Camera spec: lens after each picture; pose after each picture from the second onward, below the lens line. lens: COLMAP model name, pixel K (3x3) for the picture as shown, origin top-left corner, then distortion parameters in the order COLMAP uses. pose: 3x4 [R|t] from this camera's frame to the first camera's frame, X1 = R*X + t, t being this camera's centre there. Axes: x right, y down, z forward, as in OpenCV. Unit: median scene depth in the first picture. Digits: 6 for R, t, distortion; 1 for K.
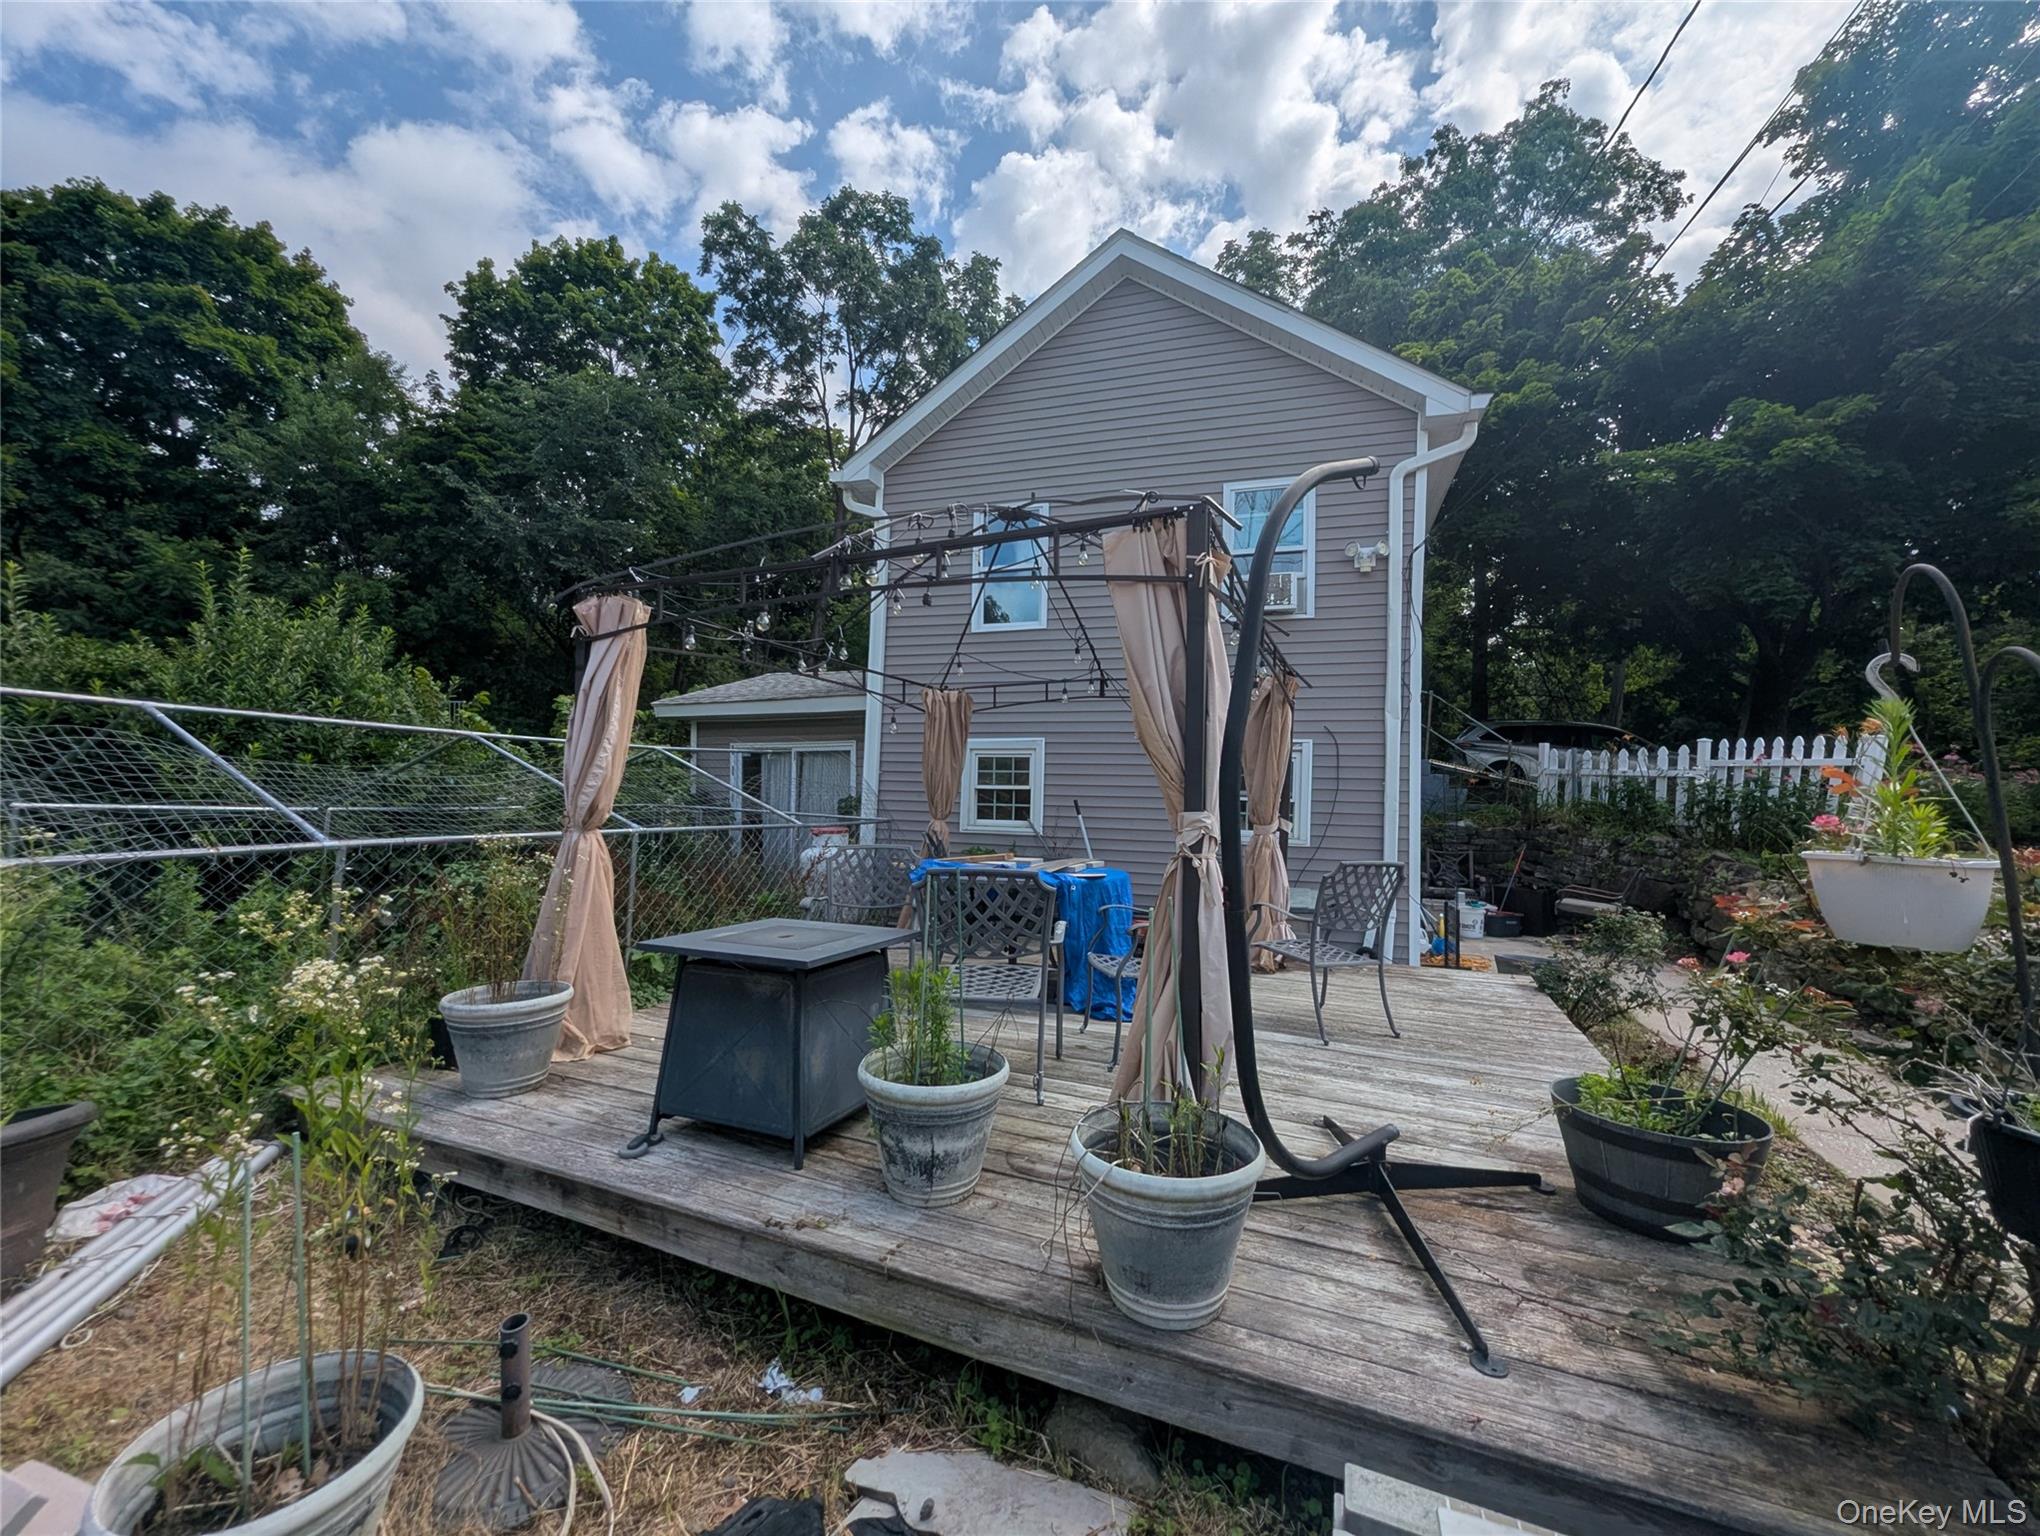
lens RADIAL K [[814.2, 0, 1023.9], [0, 814.2, 815.3], [0, 0, 1]] dist [-0.000197, -0.000048]
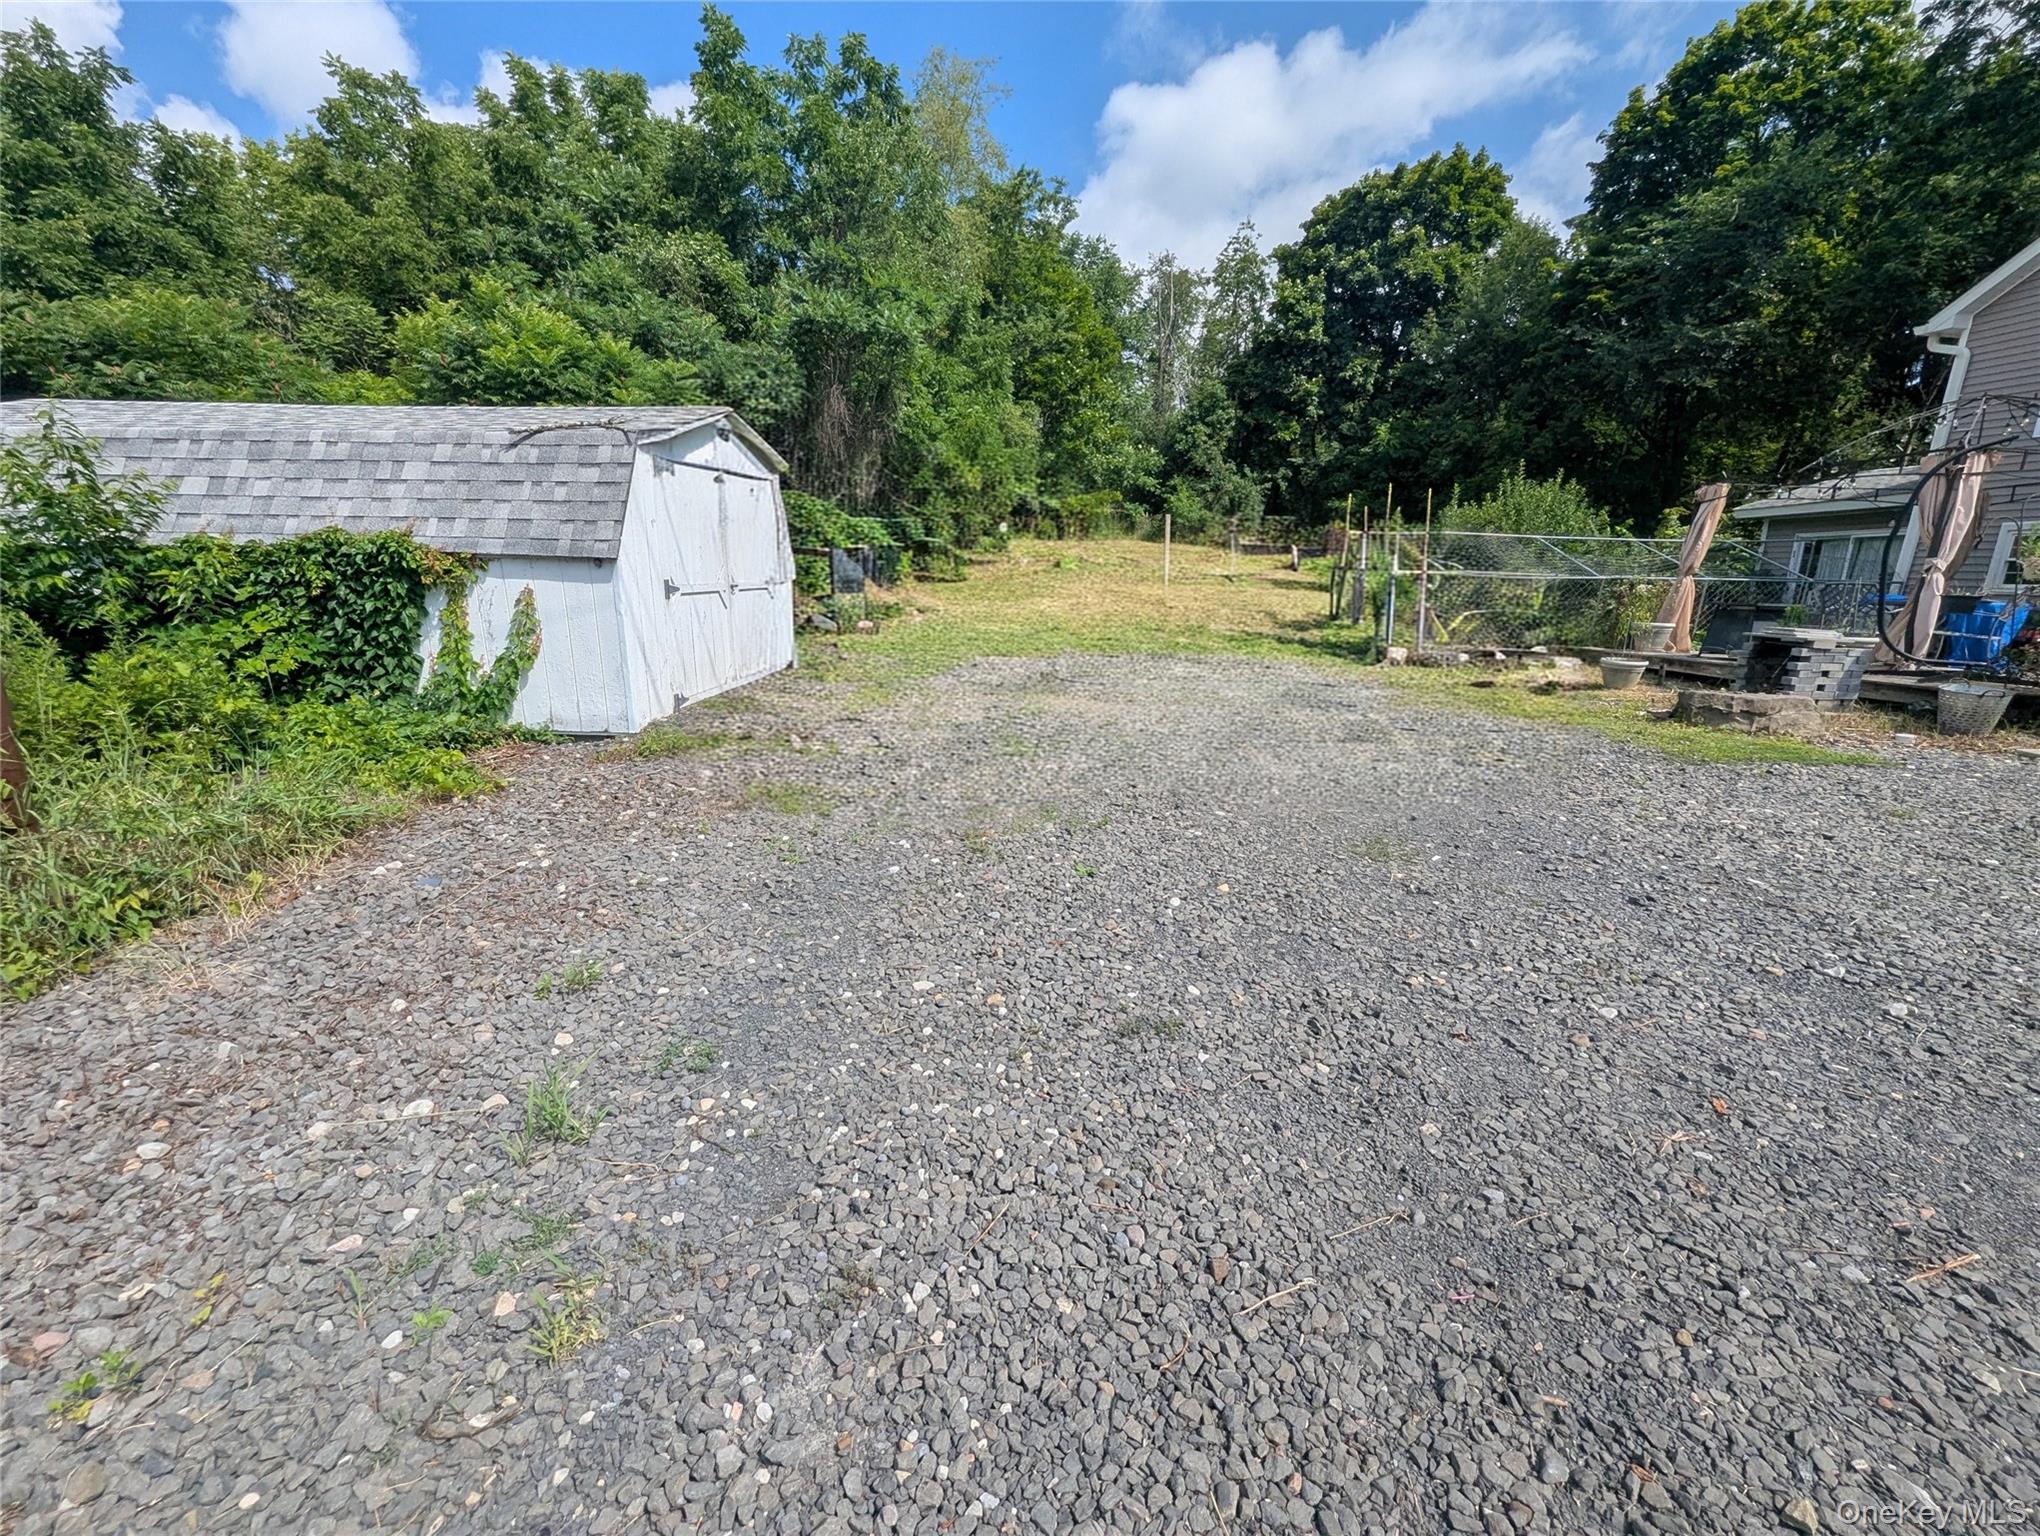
lens RADIAL K [[860.4, 0, 993.6], [0, 860.4, 776.2], [0, 0, 1]] dist [0.000092, -0.000202]
pose [[0.429673, 0.182262, -0.884399, 0.420313], [-0.022720, 0.981290, 0.191192, 0.065589], [0.902699, -0.062057, 0.425775, -0.874495]]
